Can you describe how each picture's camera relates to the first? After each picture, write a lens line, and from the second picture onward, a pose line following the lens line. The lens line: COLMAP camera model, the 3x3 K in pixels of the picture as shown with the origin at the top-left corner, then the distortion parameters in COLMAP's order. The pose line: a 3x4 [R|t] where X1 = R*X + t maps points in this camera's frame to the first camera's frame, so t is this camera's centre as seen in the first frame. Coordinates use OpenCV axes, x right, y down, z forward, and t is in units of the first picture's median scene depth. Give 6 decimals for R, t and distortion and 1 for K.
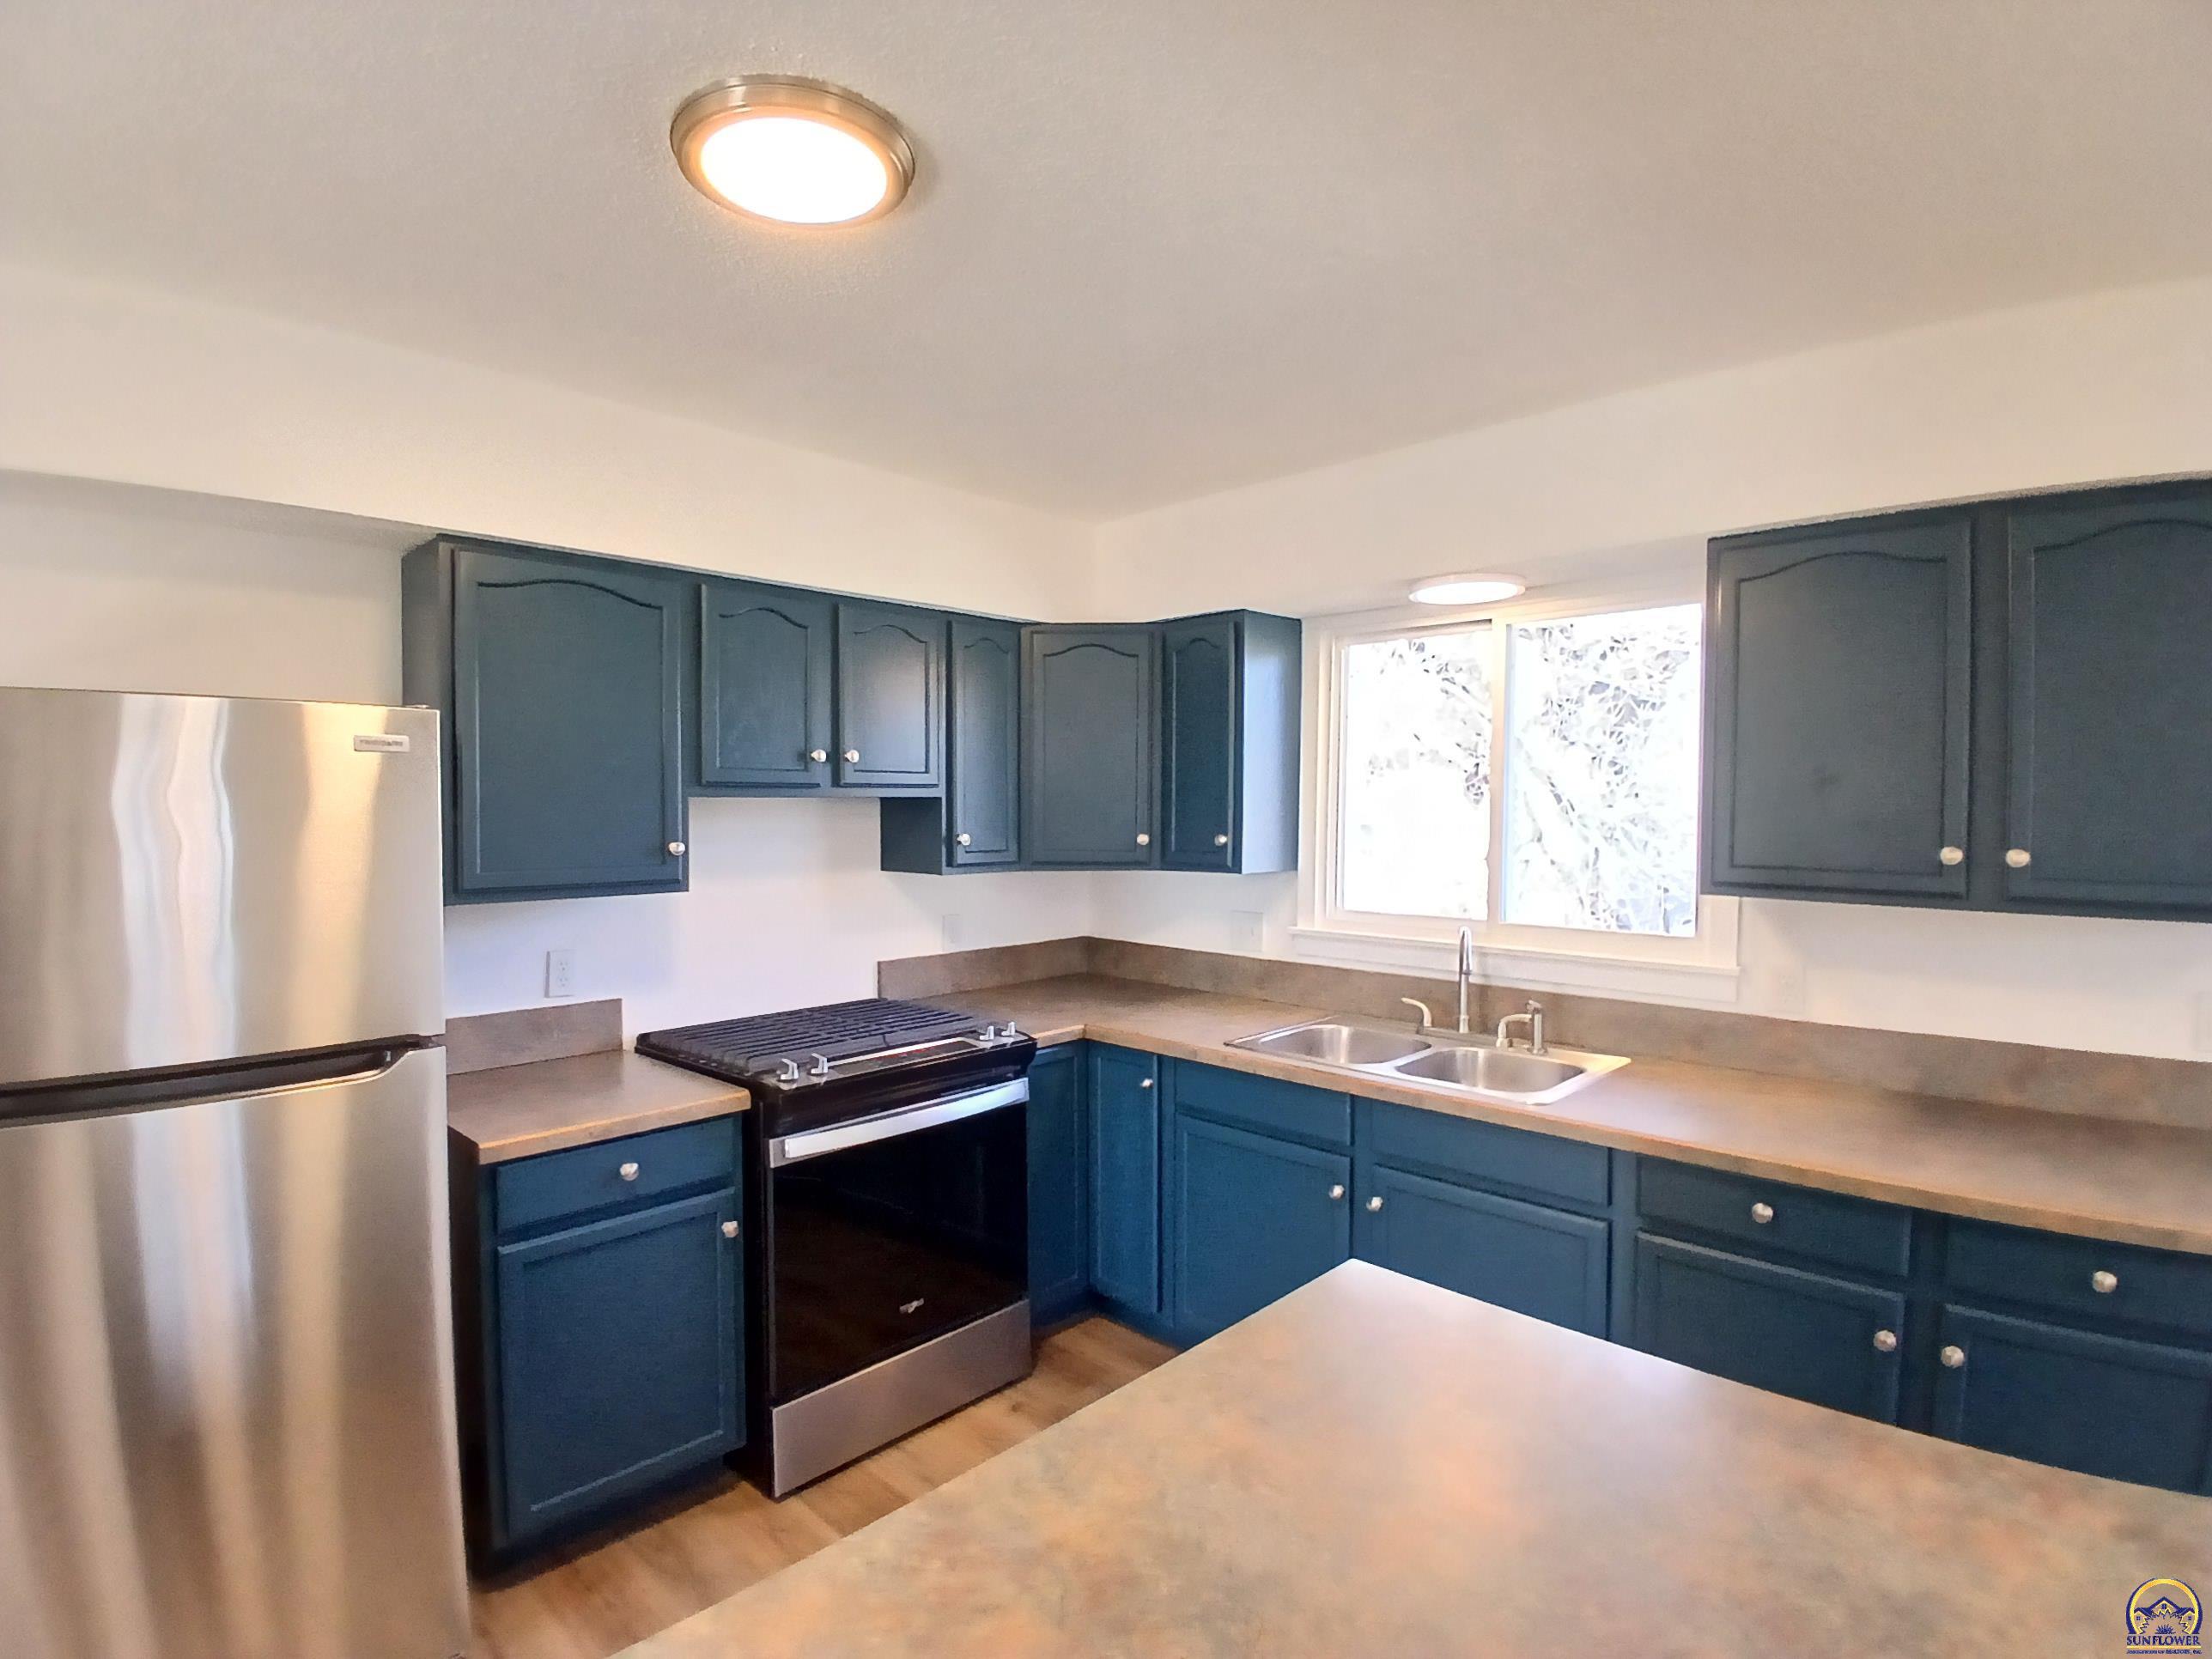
lens RADIAL K [[1111.2, 0, 1076.5], [0, 1111.2, 842.4], [0, 0, 1]] dist [-0.001905, -0.041946]
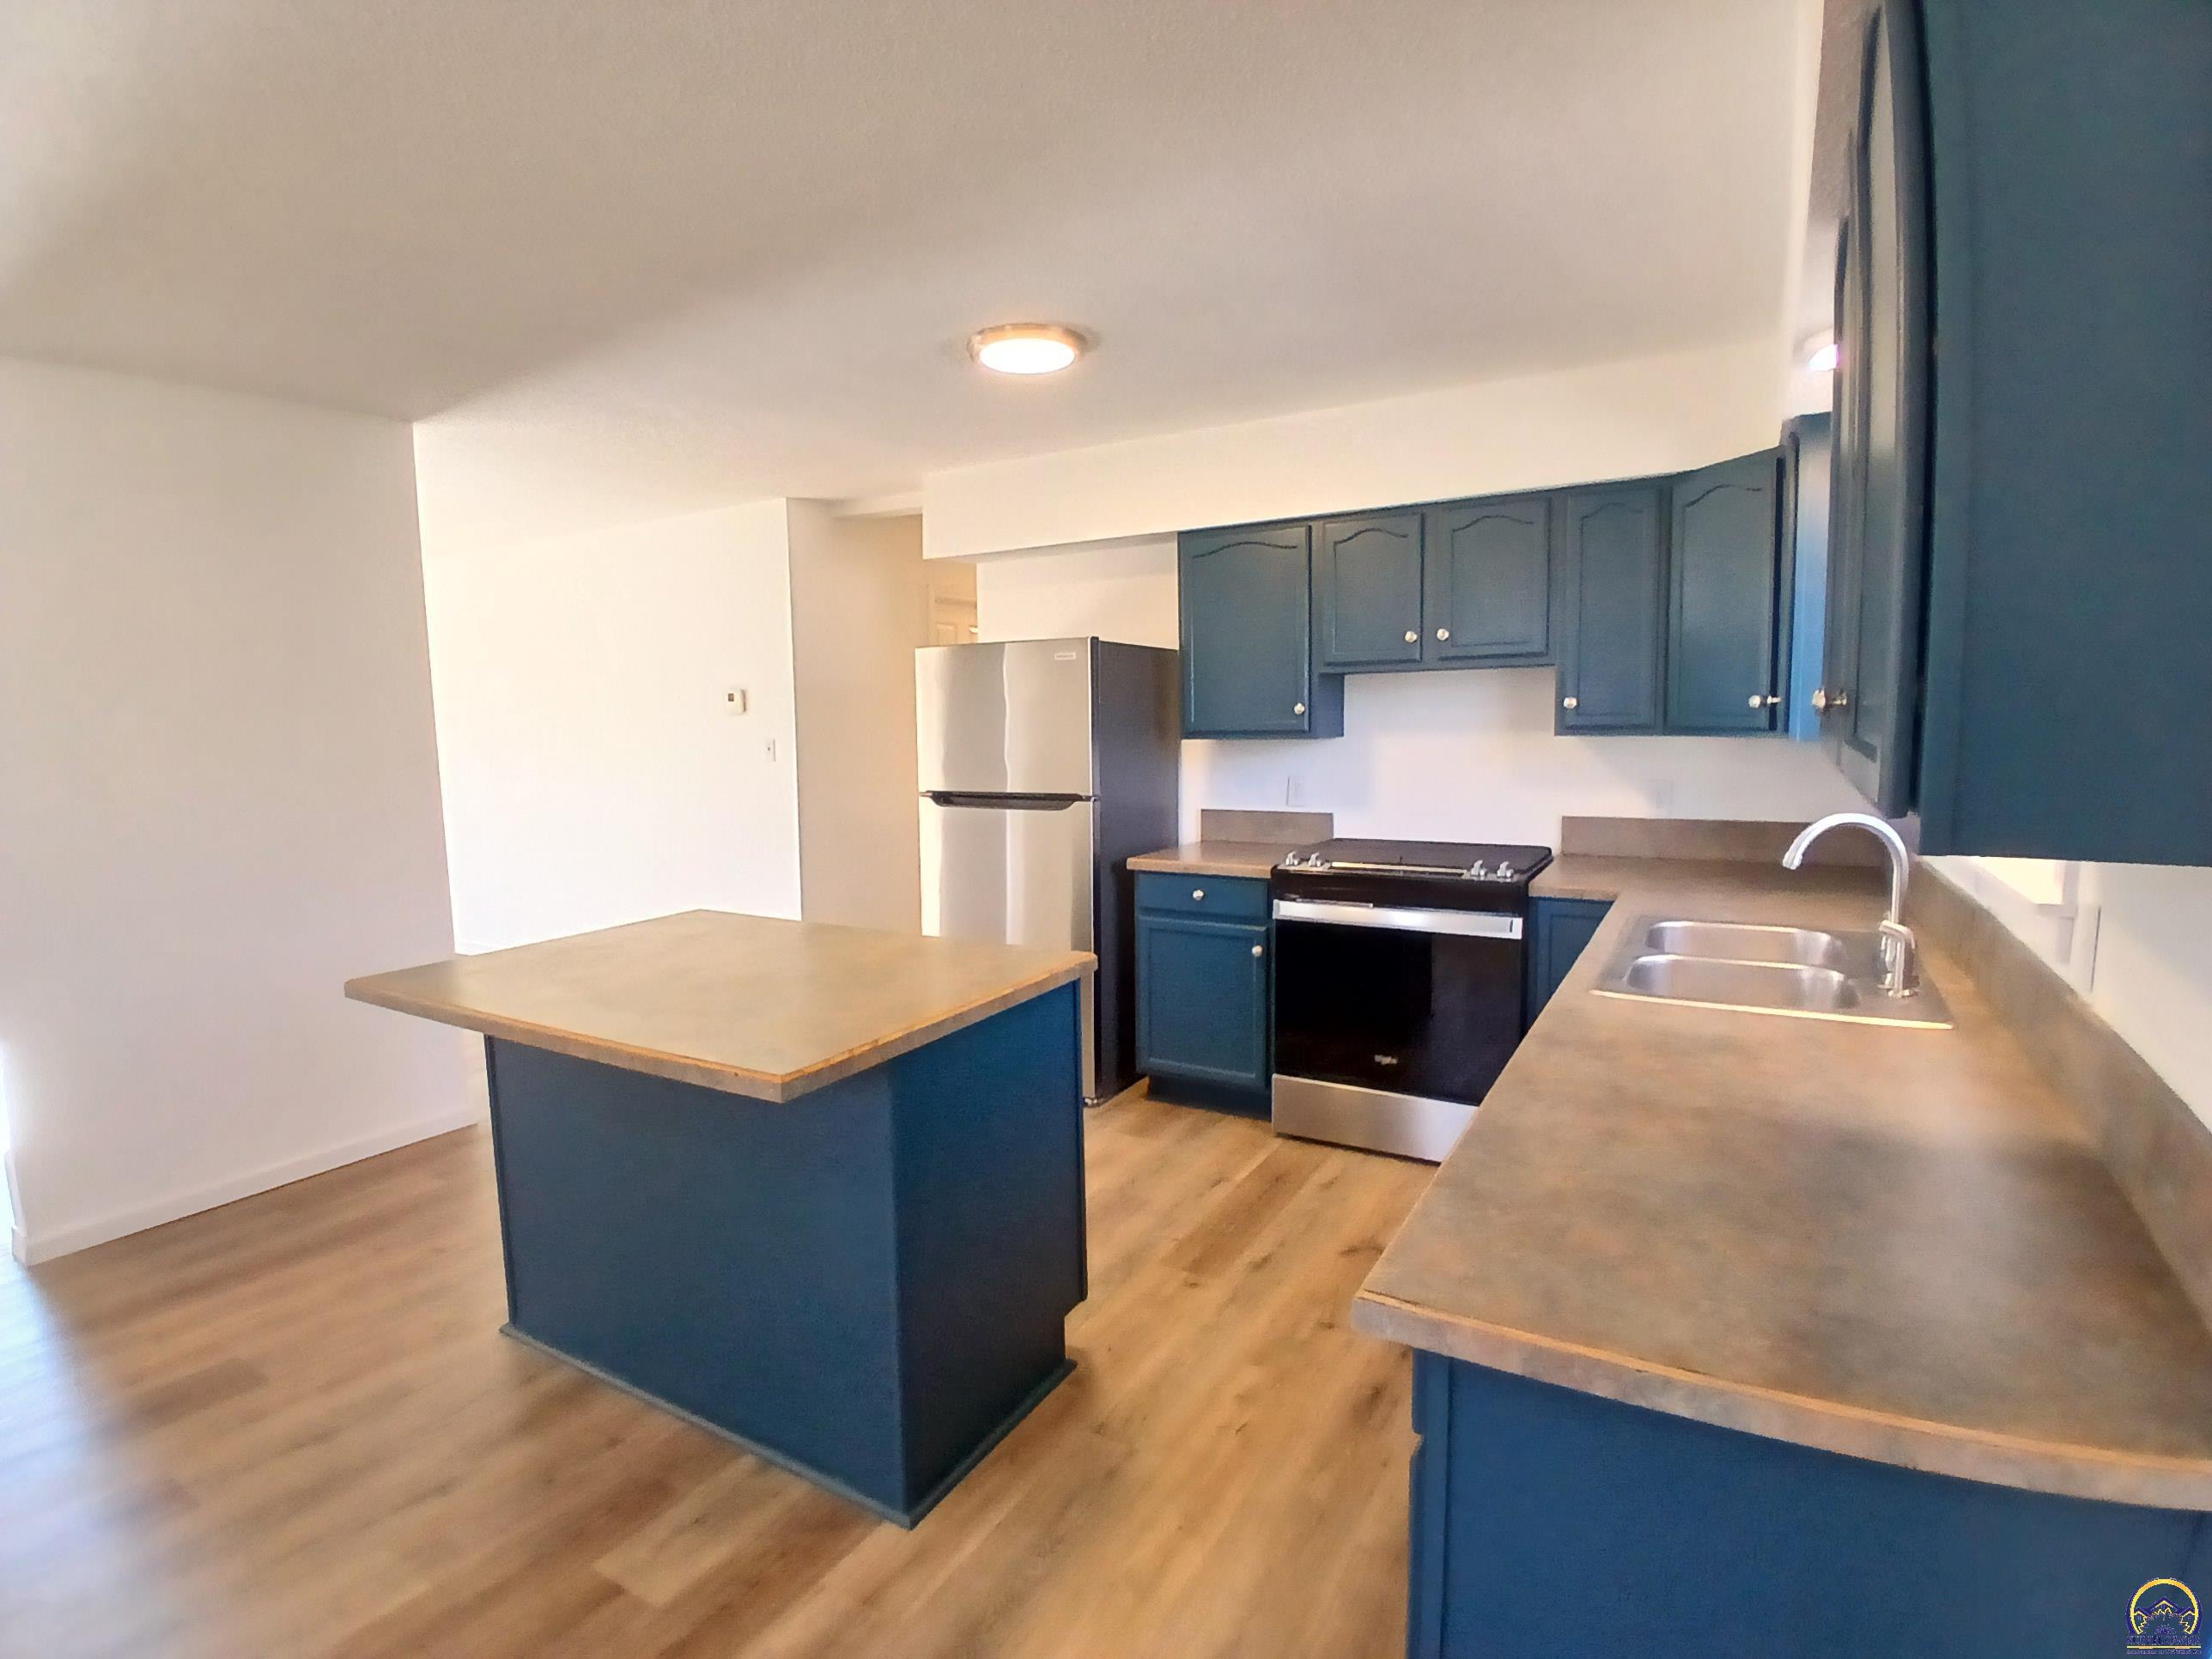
lens RADIAL K [[1111.2, 0, 1076.5], [0, 1111.2, 842.4], [0, 0, 1]] dist [-0.001905, -0.041946]
pose [[0.216862, 0.107608, -0.970253, 0.904131], [-0.011375, 0.994117, 0.107712, 0.022610], [0.976136, -0.012322, 0.216811, 0.321054]]
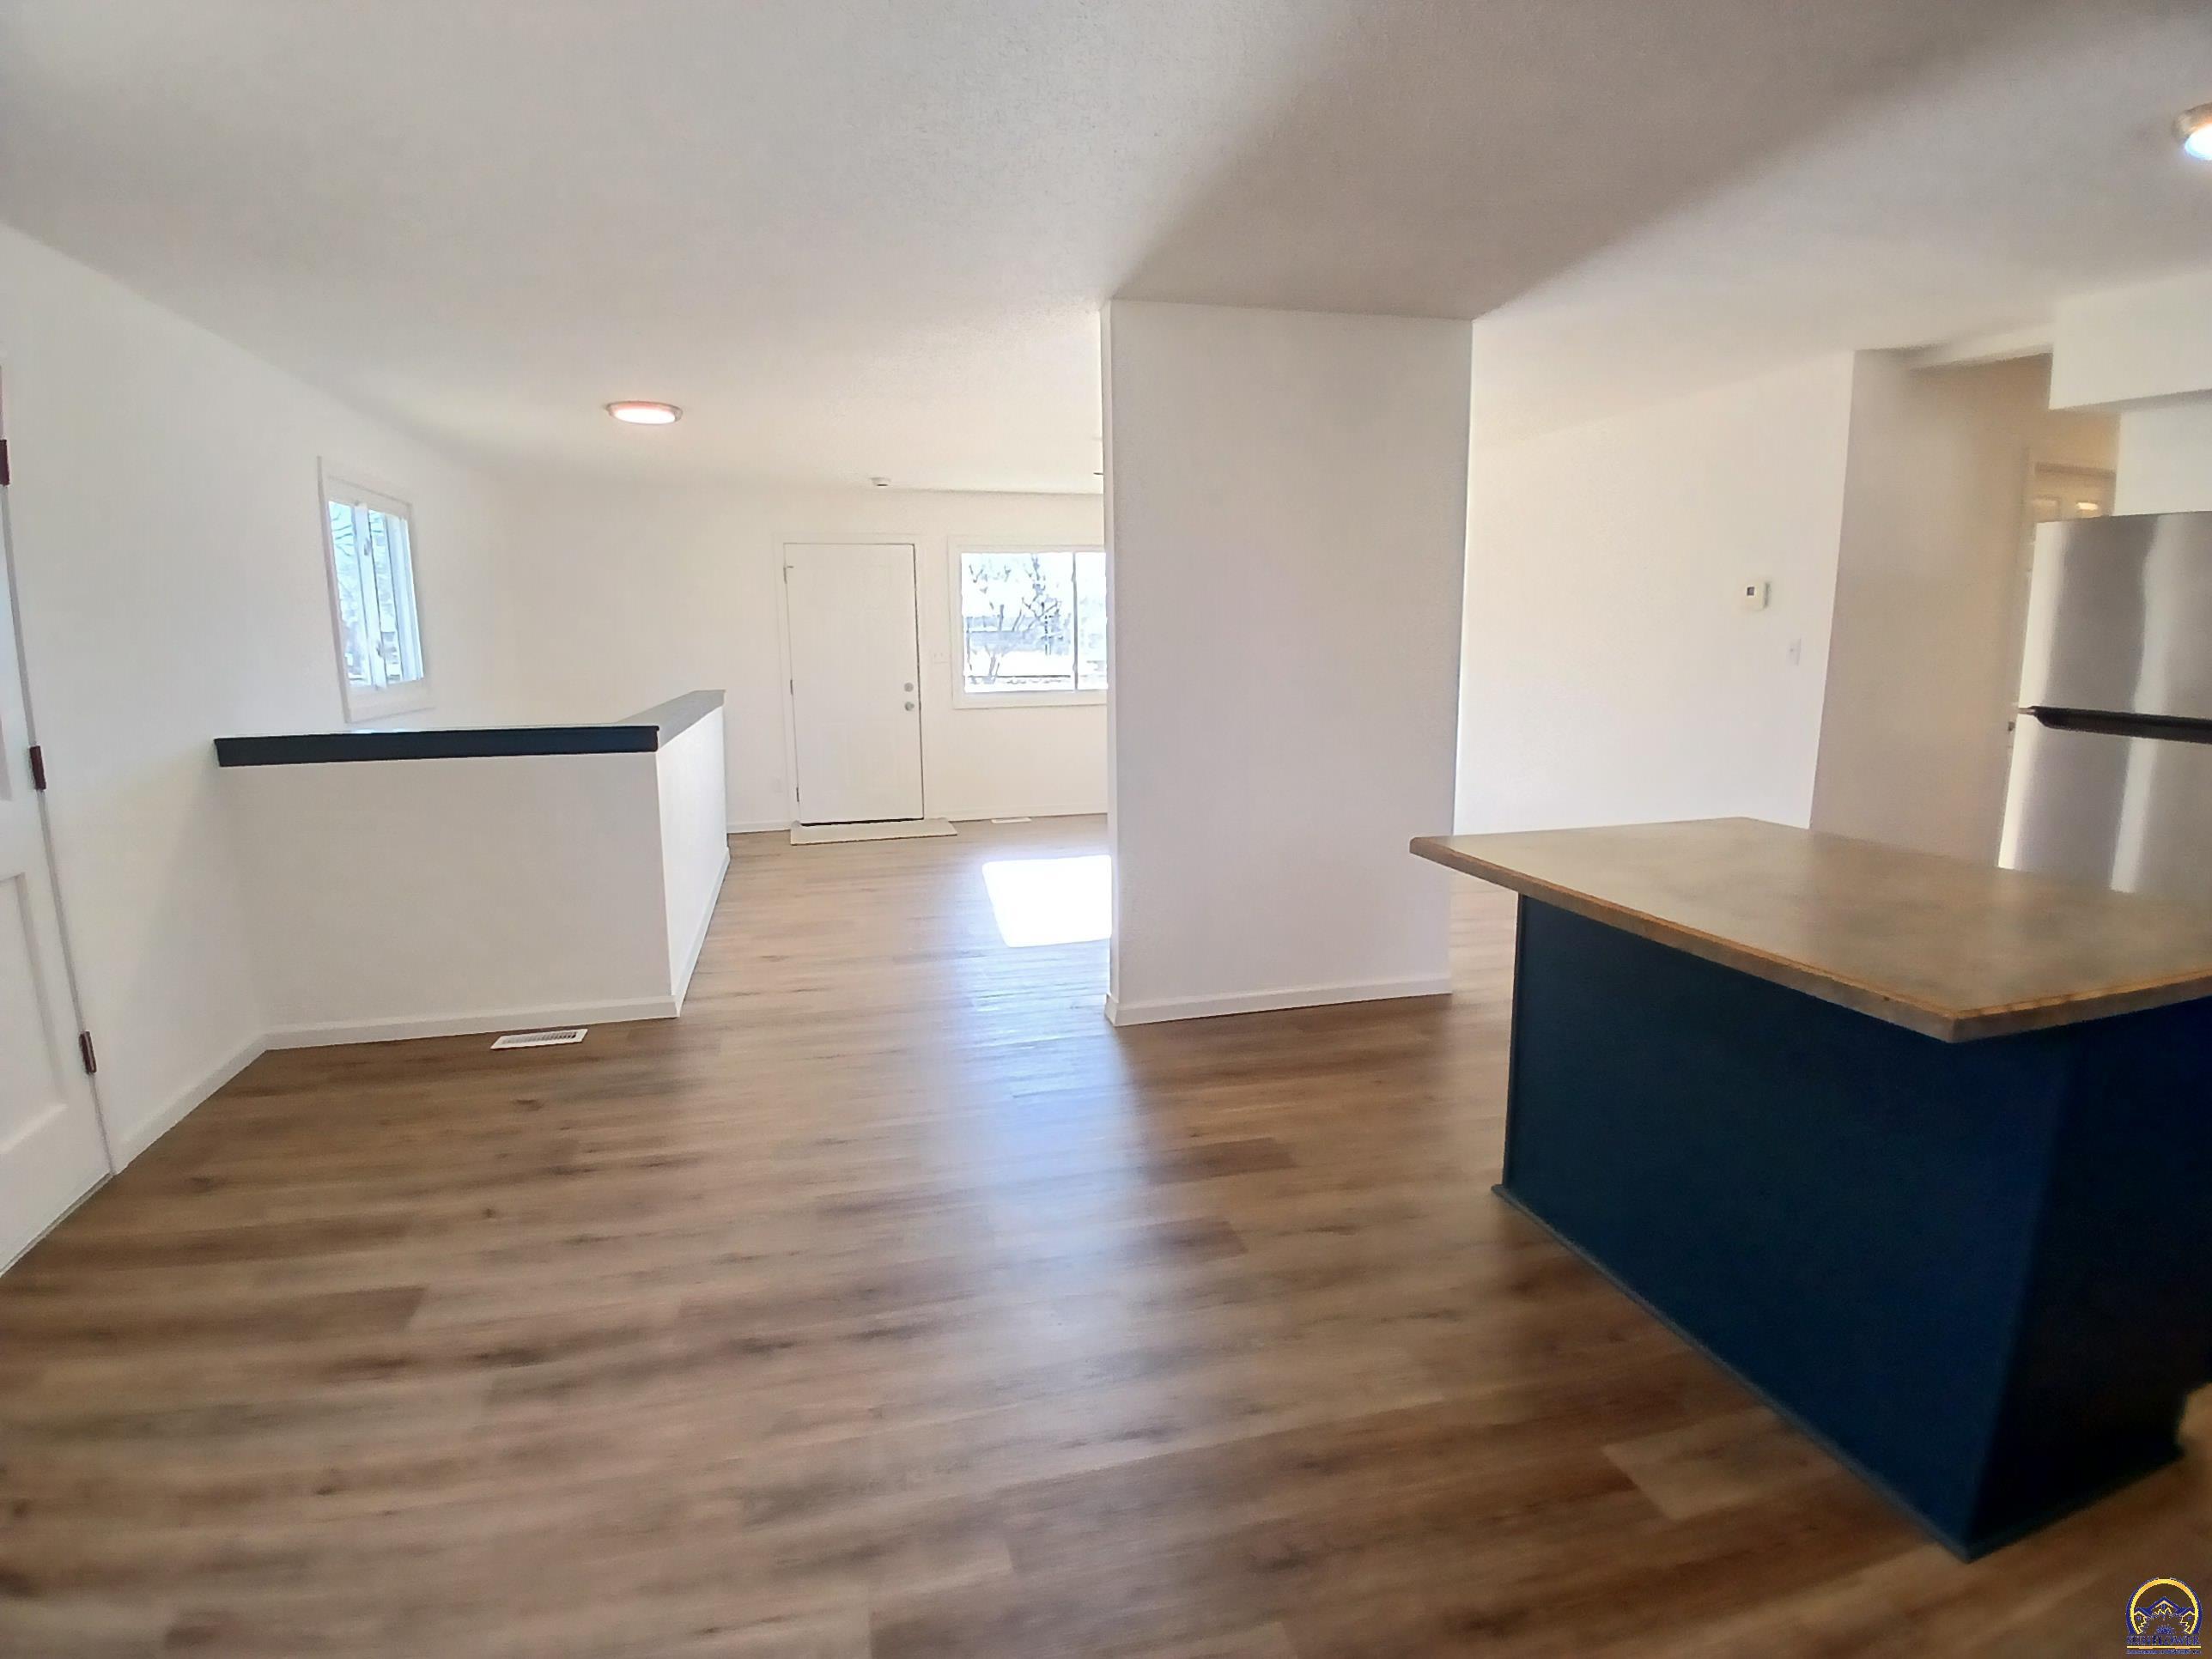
lens RADIAL K [[1111.2, 0, 1076.5], [0, 1111.2, 842.4], [0, 0, 1]] dist [-0.001905, -0.041946]
pose [[-0.532072, 0.158467, -0.831738, 0.907946], [-0.013394, 0.980632, 0.195403, 0.047017], [0.846593, 0.115108, -0.519644, 0.213980]]
